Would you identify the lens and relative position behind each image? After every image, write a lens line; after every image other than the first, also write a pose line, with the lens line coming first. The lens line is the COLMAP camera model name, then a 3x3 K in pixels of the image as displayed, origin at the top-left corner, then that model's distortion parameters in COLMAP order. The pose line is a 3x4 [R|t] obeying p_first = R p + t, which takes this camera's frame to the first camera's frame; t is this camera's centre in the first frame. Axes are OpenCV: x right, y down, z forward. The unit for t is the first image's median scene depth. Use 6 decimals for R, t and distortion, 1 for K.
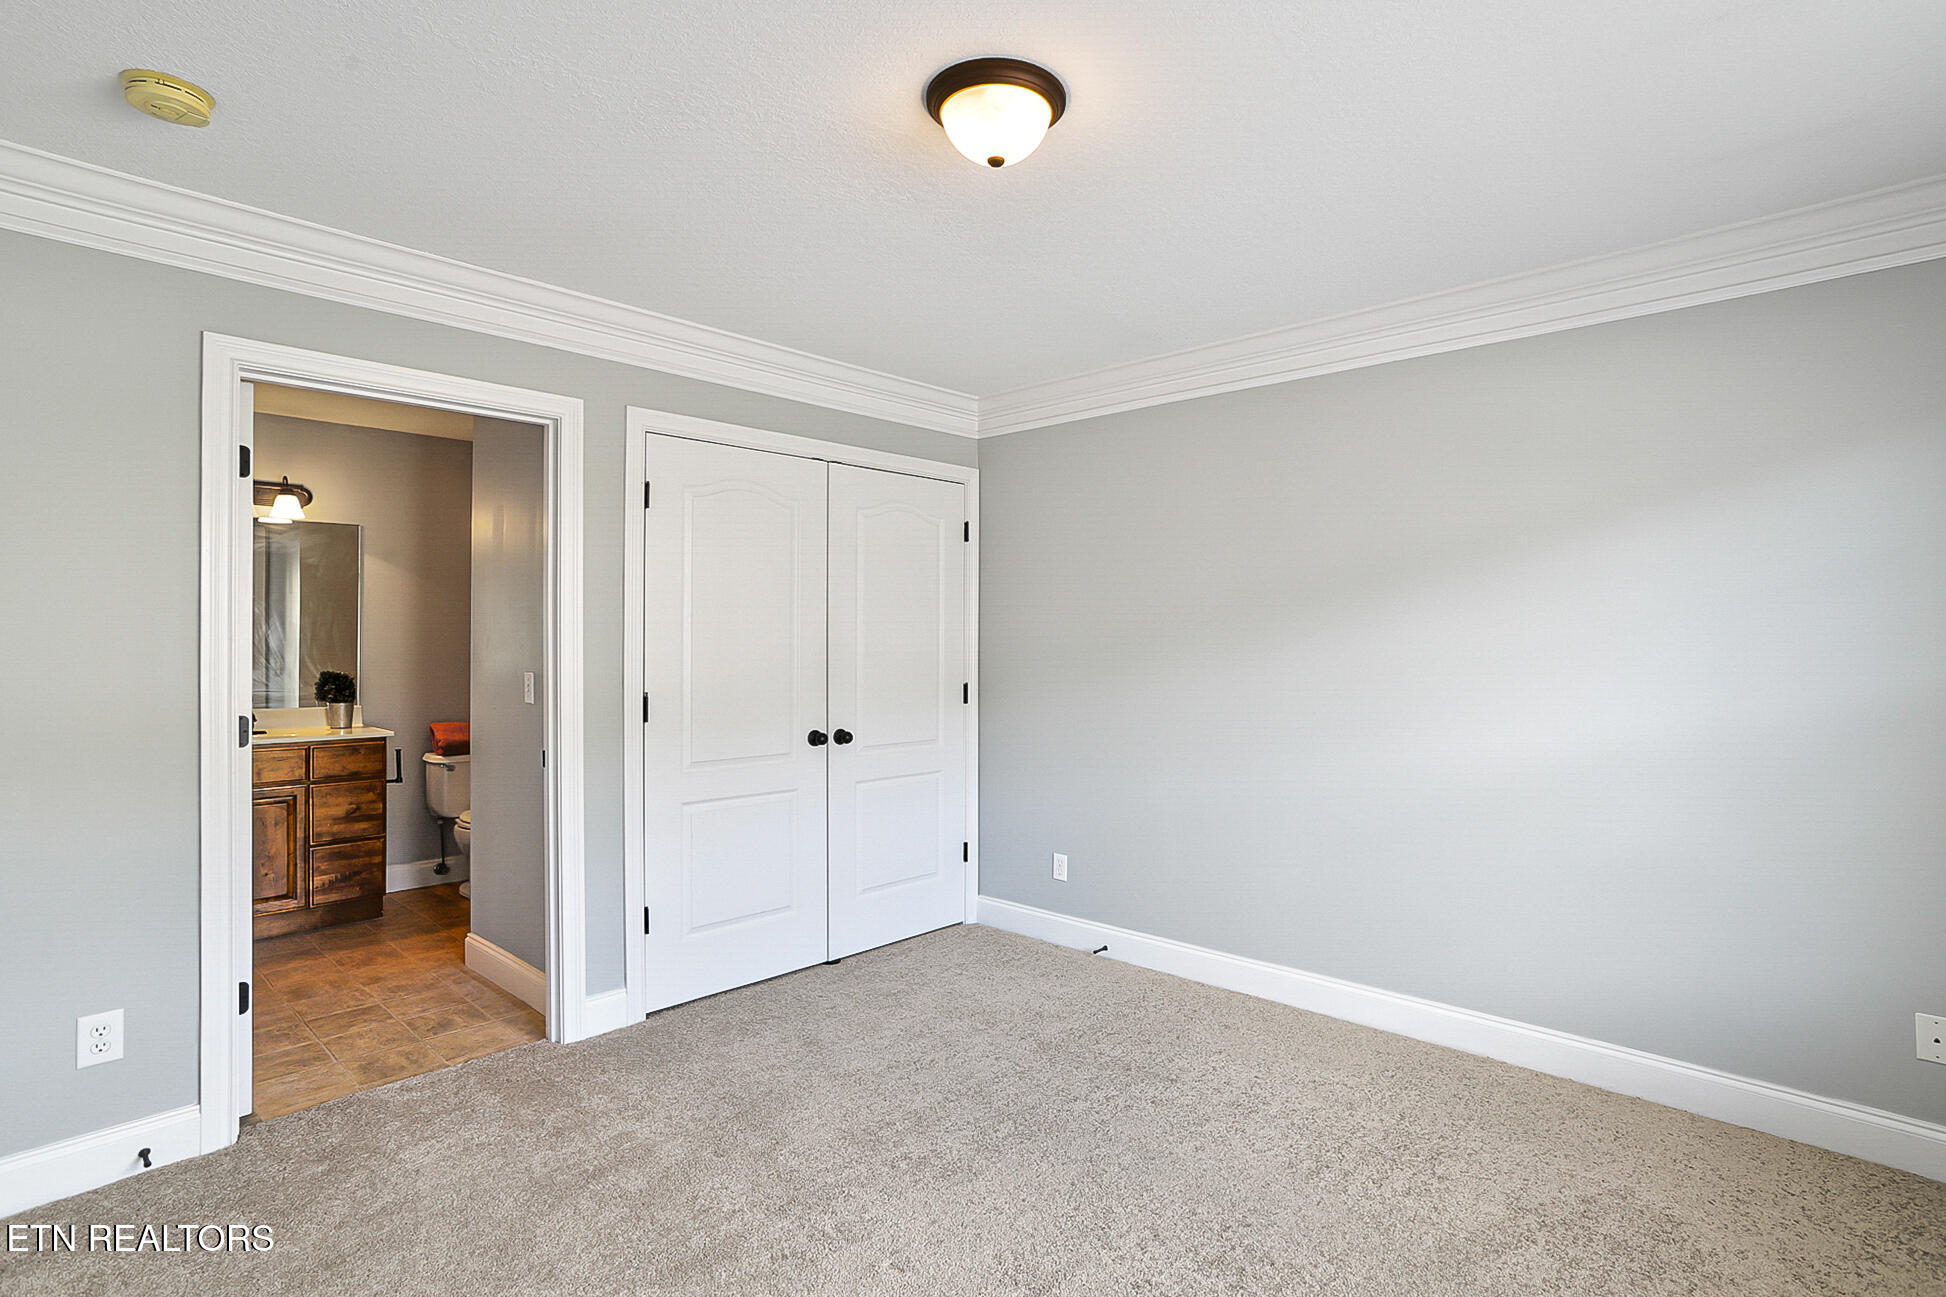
lens RADIAL K [[967.4, 0, 985.7], [0, 967.4, 627.5], [0, 0, 1]] dist [-0.048942, 0.029263]
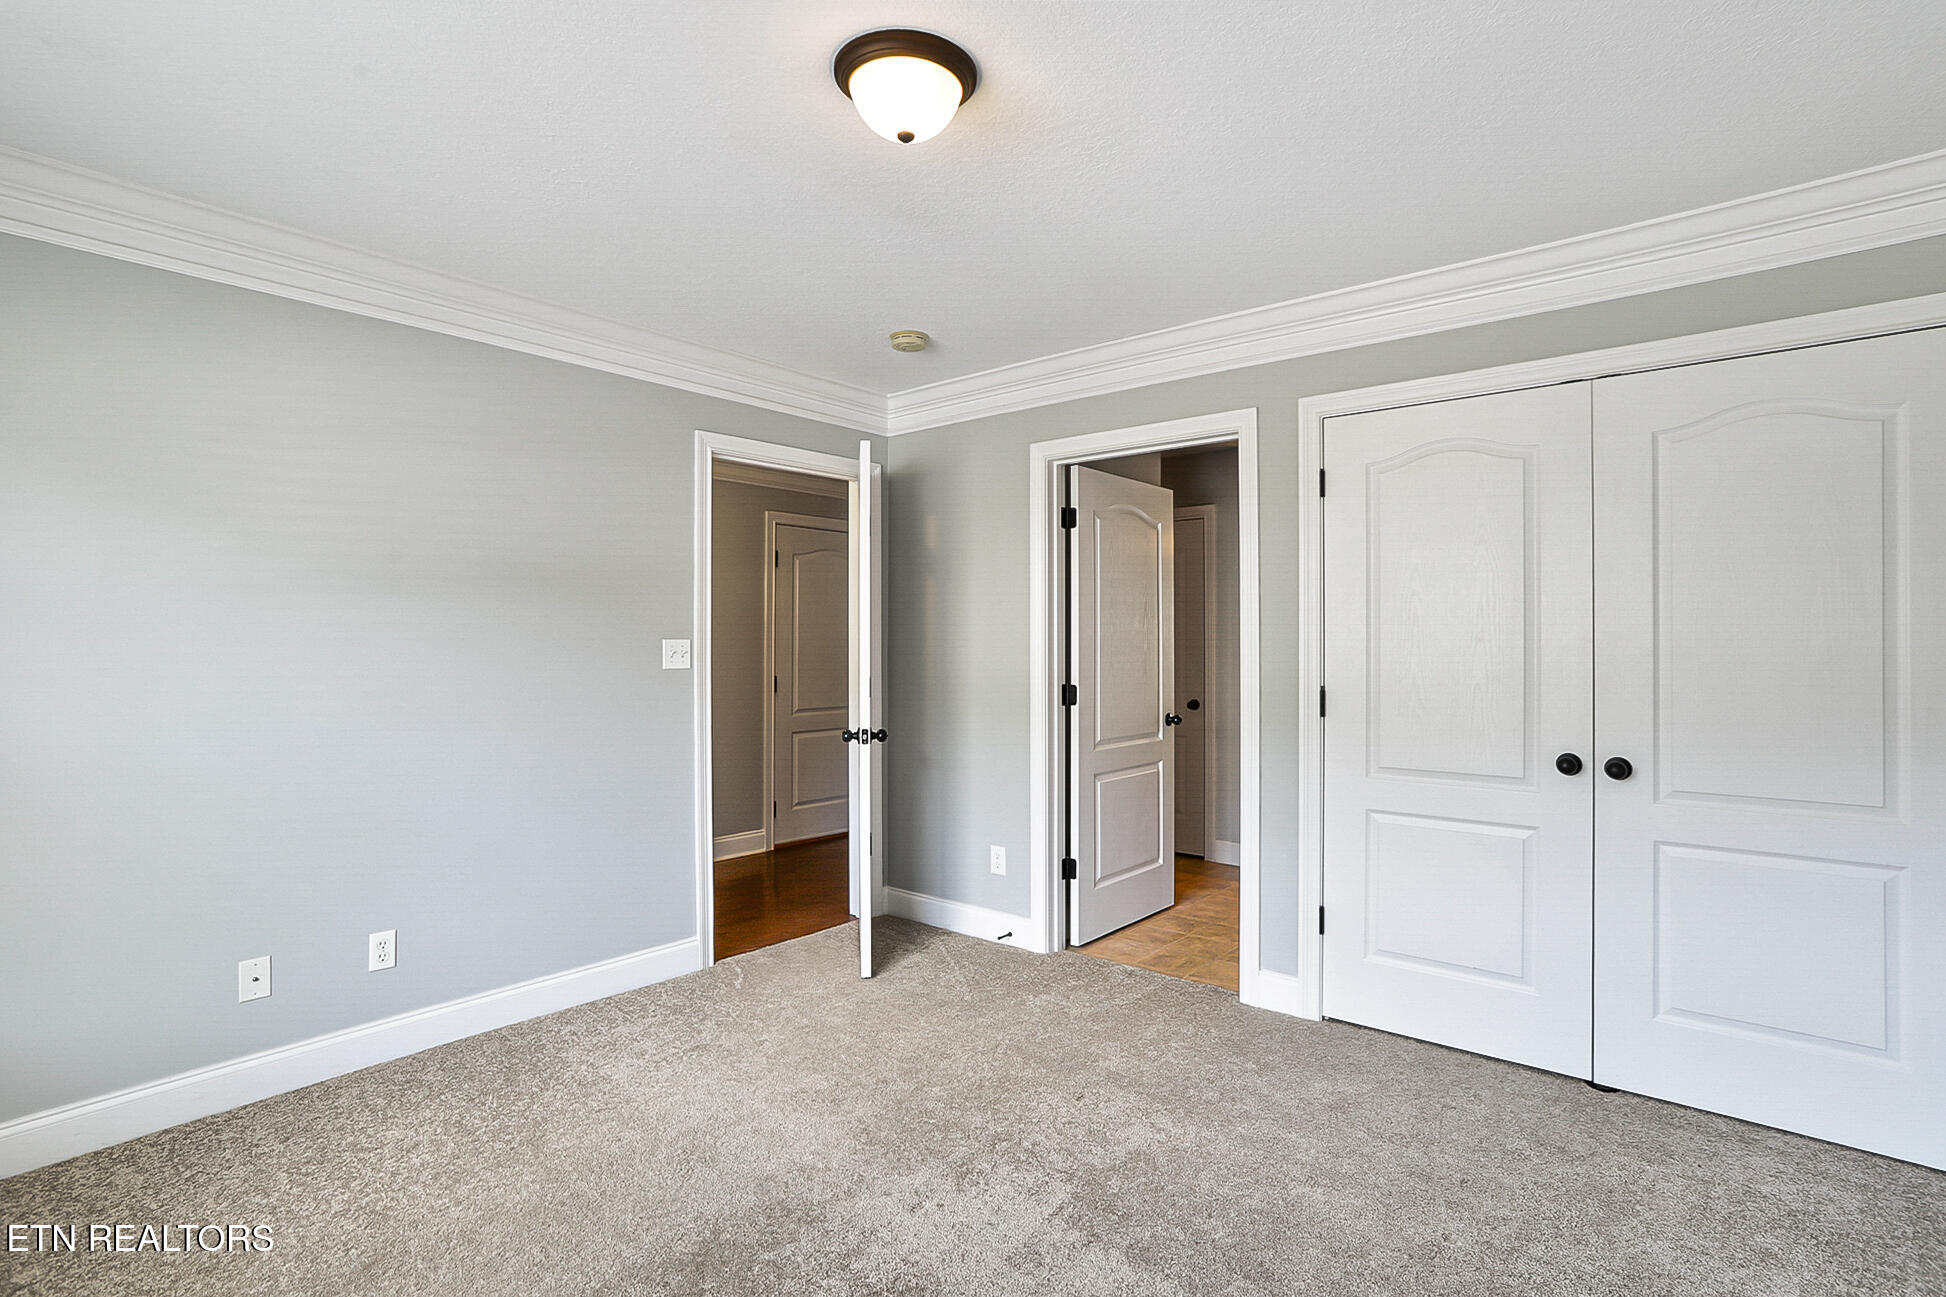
lens RADIAL K [[967.4, 0, 982.7], [0, 967.4, 630.8], [0, 0, 1]] dist [-0.048942, 0.029263]
pose [[0.060558, -0.005924, -0.998147, 0.610399], [0.024258, 0.999696, -0.004461, 0.007204], [0.997870, -0.023943, 0.060684, 0.614461]]
